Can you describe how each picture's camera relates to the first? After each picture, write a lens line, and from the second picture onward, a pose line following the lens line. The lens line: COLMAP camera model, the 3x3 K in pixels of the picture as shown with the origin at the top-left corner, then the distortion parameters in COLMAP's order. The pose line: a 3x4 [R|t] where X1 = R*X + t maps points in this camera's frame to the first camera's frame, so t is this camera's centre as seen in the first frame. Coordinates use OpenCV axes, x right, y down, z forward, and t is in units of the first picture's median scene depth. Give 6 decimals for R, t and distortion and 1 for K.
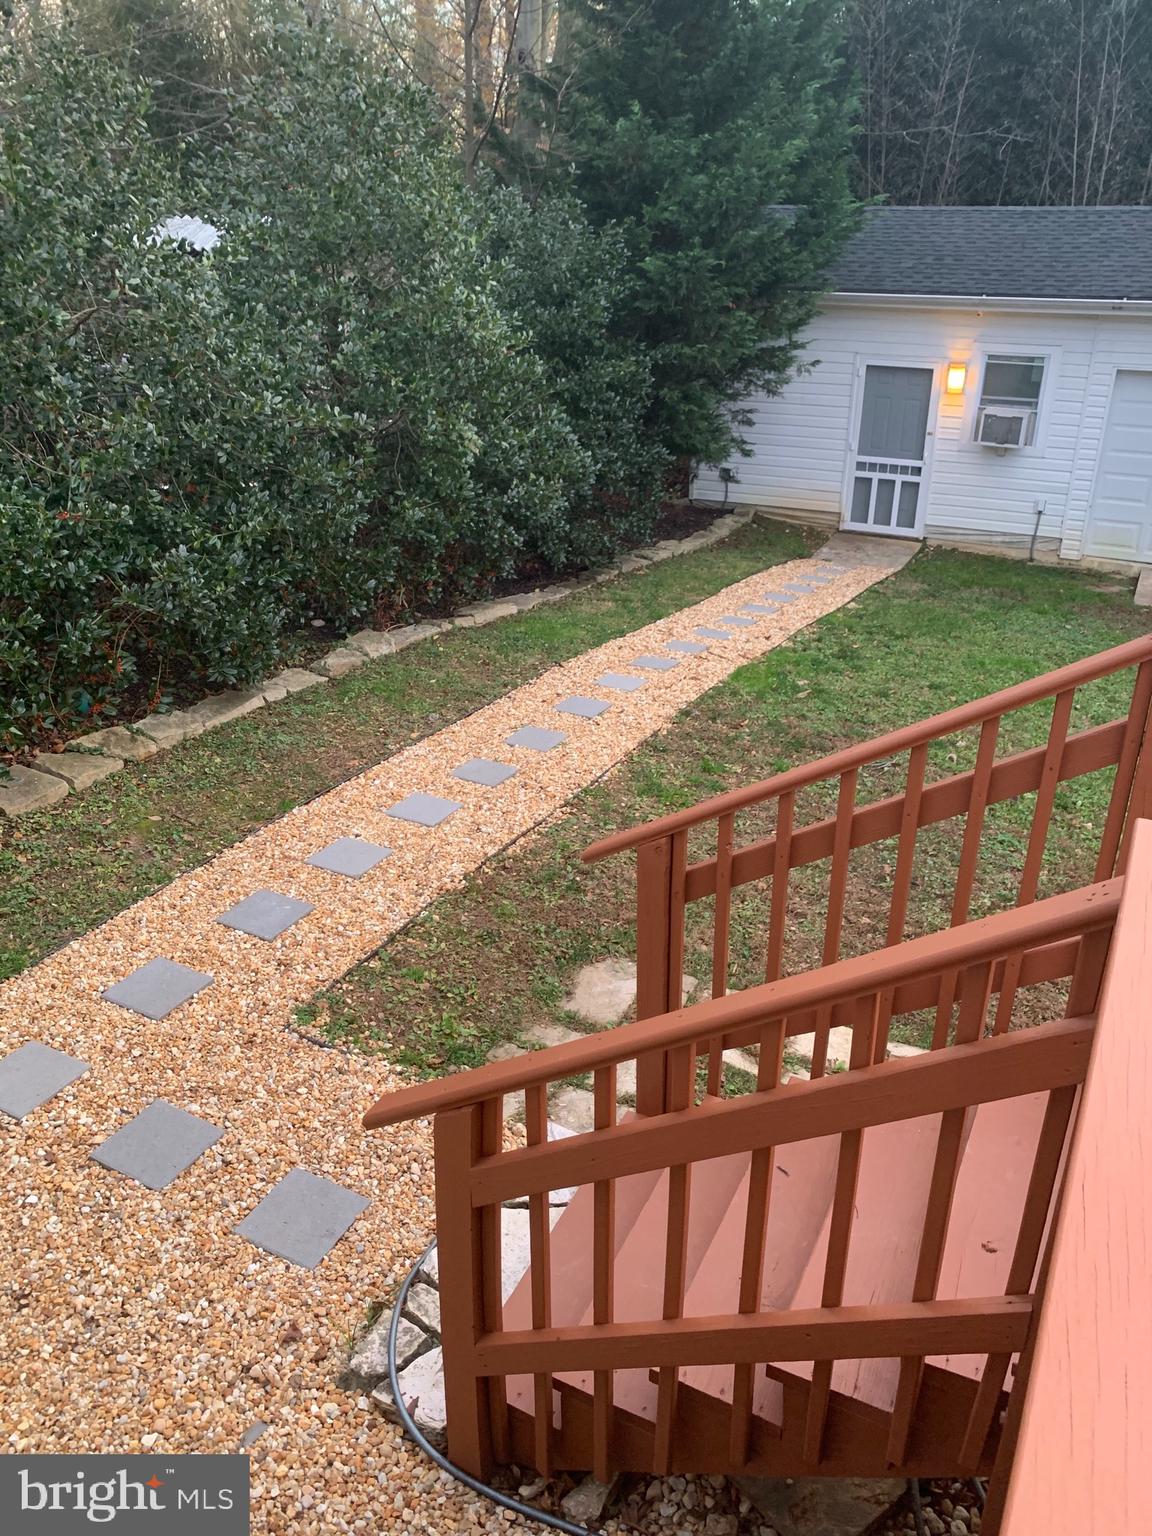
lens RADIAL K [[1177.7, 0, 574.7], [0, 1177.7, 769.8], [0, 0, 1]] dist [0.008410, 0.000490]
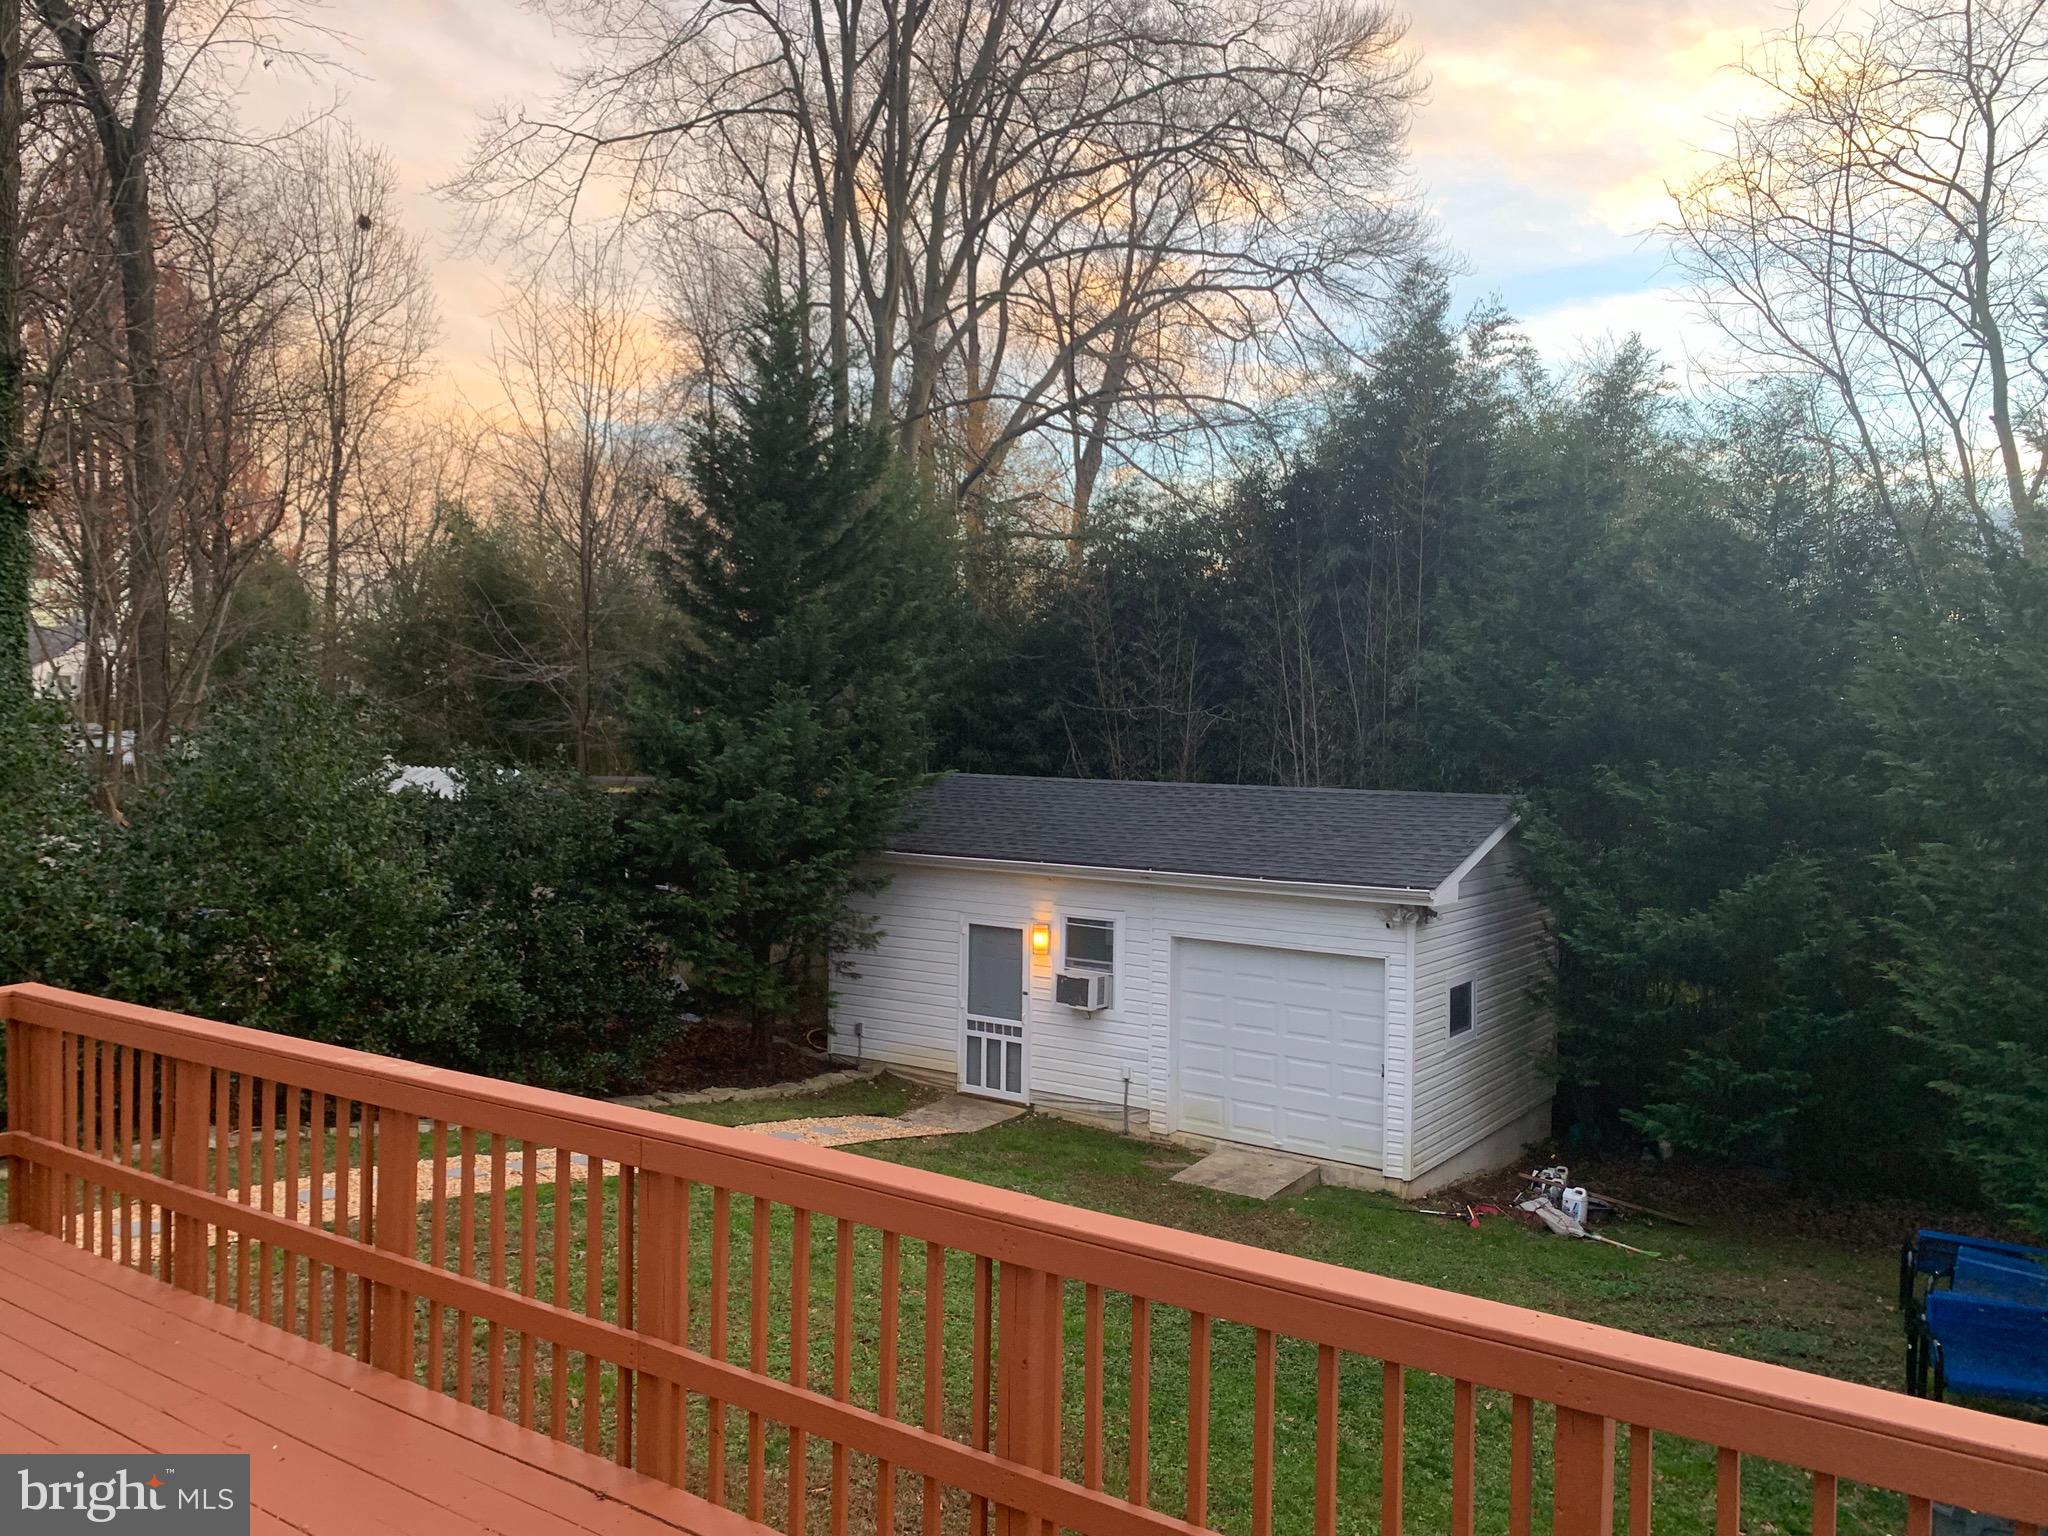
lens RADIAL K [[1570.3, 0, 1026.2], [0, 1570.3, 765.7], [0, 0, 1]] dist [0.008410, 0.000490]
pose [[0.990300, 0.027665, -0.136162, 0.466225], [-0.082808, 0.904435, -0.418498, 0.080112], [0.111572, 0.425714, 0.897953, -0.220119]]
